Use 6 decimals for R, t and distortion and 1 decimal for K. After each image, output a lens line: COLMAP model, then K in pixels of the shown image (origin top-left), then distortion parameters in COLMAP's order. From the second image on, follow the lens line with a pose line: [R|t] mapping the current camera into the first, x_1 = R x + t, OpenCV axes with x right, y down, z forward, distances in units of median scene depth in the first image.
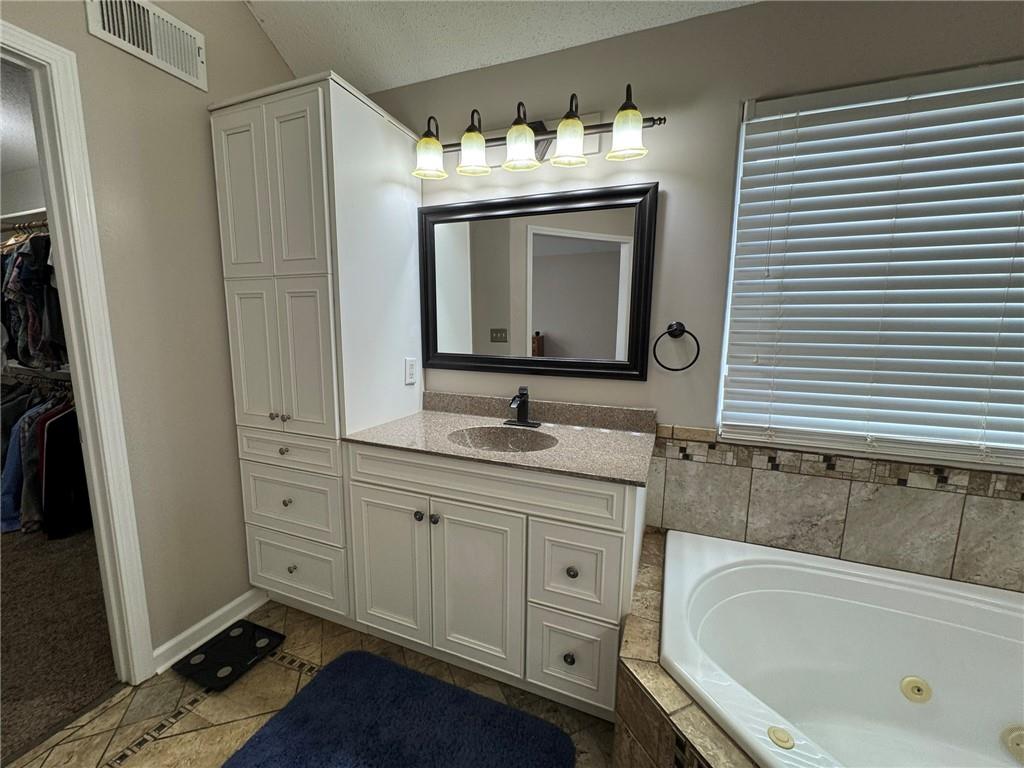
lens RADIAL K [[408.5, 0, 512.0], [0, 408.5, 384.0], [0, 0, 1]] dist [-0.001102, -0.000338]
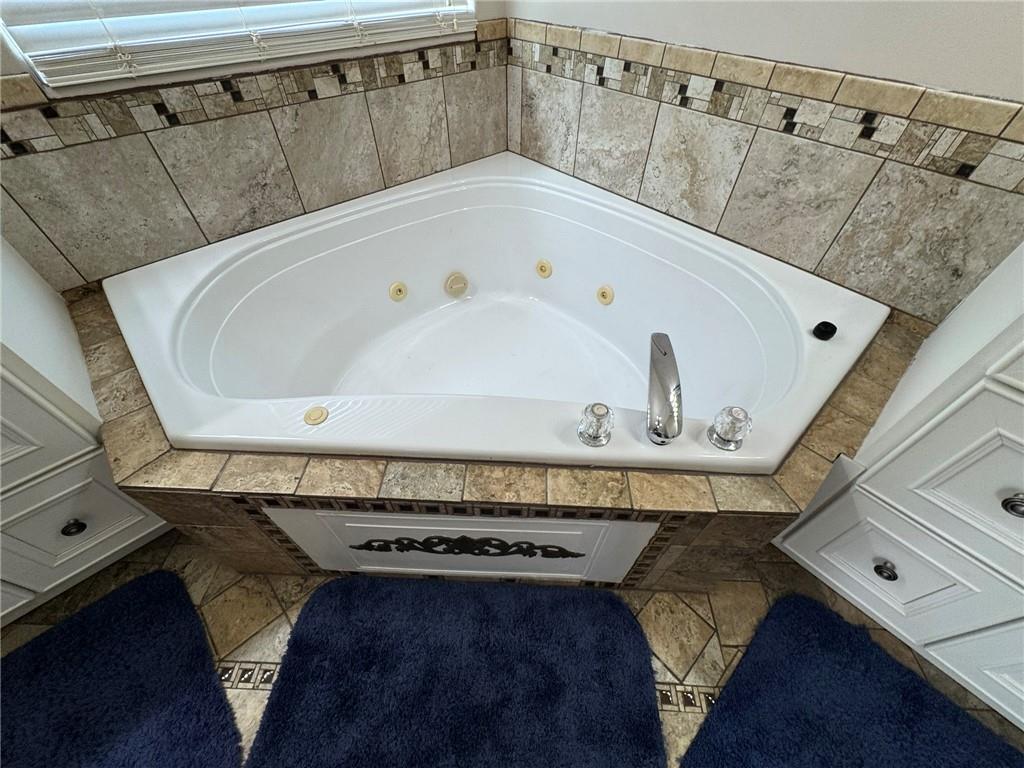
lens RADIAL K [[408.5, 0, 512.0], [0, 408.5, 384.0], [0, 0, 1]] dist [-0.001102, -0.000338]
pose [[0.435495, -0.672882, 0.597975, 0.196517], [0.126210, 0.703354, 0.699546, 0.115076], [-0.891300, -0.229179, 0.391232, 0.132019]]
